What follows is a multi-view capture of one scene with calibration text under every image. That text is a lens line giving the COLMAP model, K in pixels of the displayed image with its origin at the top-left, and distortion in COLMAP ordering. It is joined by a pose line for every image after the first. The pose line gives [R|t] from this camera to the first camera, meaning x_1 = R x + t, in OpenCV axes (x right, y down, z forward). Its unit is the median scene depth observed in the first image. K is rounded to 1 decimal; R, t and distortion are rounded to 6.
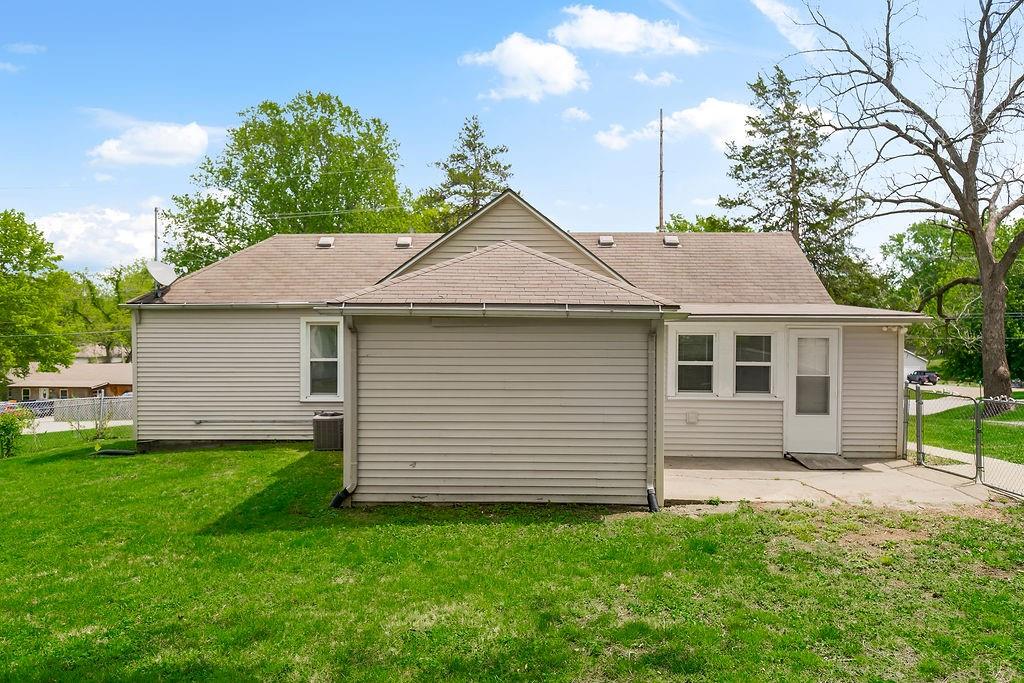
lens RADIAL K [[646.7, 0, 512.0], [0, 646.7, 341.5], [0, 0, 1]] dist [0.004503, 0.001759]
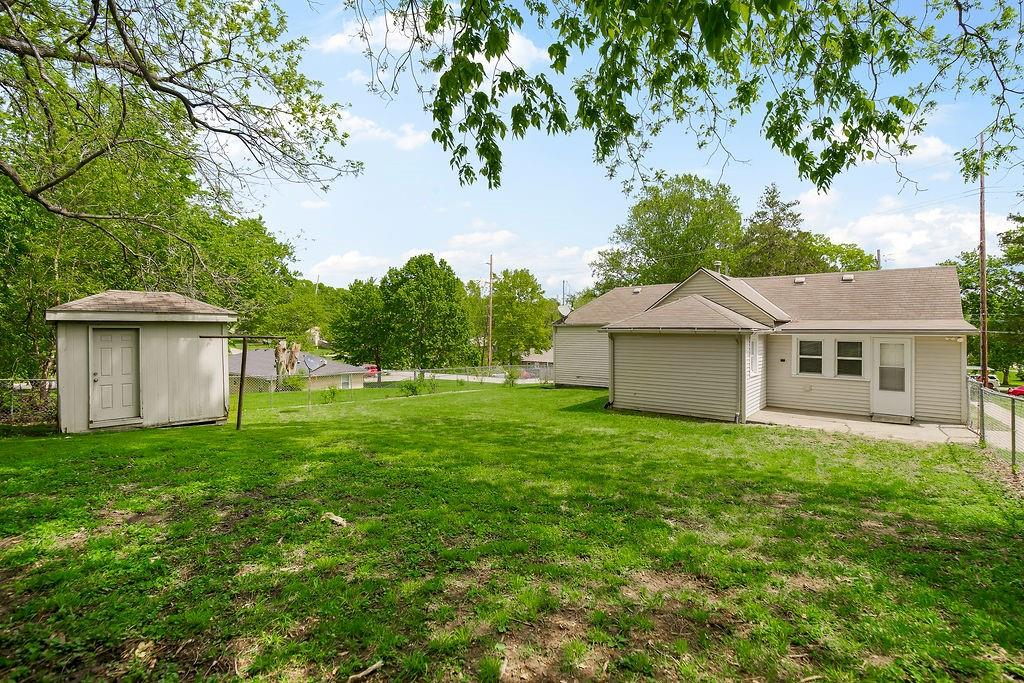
lens RADIAL K [[486.6, 0, 512.0], [0, 486.6, 341.5], [0, 0, 1]] dist [-0.000478, -0.000101]
pose [[0.770469, 0.012059, -0.637363, 0.404584], [-0.005759, 0.999912, 0.011957, -0.015604], [0.637451, -0.005542, 0.770471, -0.430935]]
